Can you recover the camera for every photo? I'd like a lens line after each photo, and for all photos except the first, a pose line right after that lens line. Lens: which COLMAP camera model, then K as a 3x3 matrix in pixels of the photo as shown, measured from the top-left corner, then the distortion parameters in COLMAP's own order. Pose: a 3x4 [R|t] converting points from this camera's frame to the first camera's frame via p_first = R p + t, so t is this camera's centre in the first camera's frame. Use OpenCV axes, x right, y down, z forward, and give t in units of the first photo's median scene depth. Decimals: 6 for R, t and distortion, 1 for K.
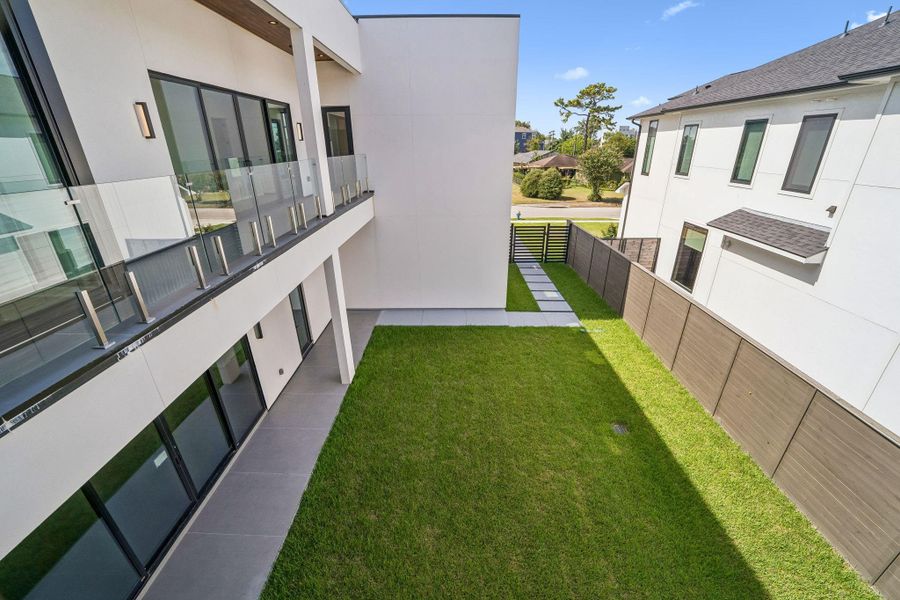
lens RADIAL K [[364.0, 0, 451.3], [0, 364.0, 303.0], [0, 0, 1]] dist [-0.046009, 0.009140]
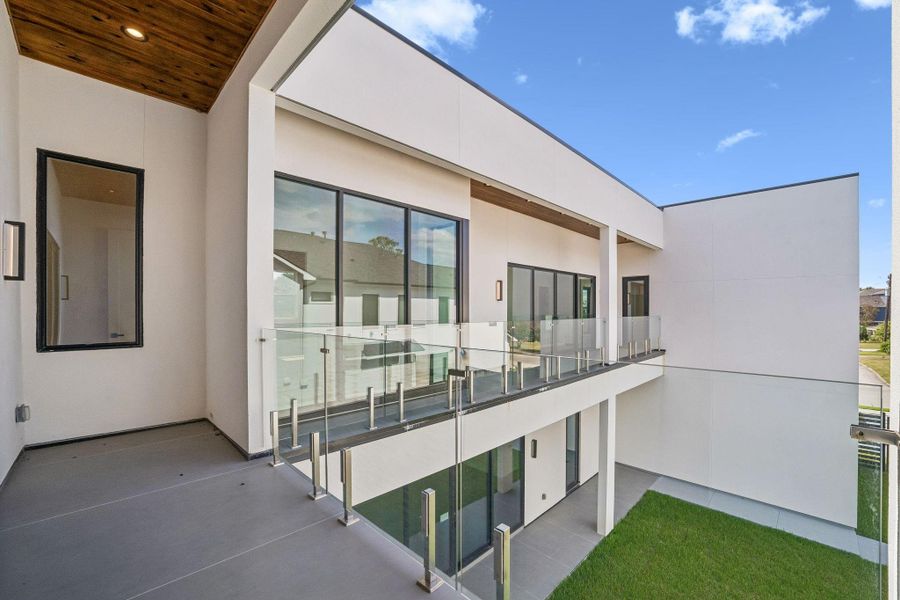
lens RADIAL K [[364.0, 0, 451.3], [0, 364.0, 303.0], [0, 0, 1]] dist [-0.046009, 0.009140]
pose [[0.706521, -0.000858, -0.707691, 0.094962], [-0.291905, 0.910615, -0.292526, 0.053095], [0.644685, 0.413255, 0.643118, -0.118874]]
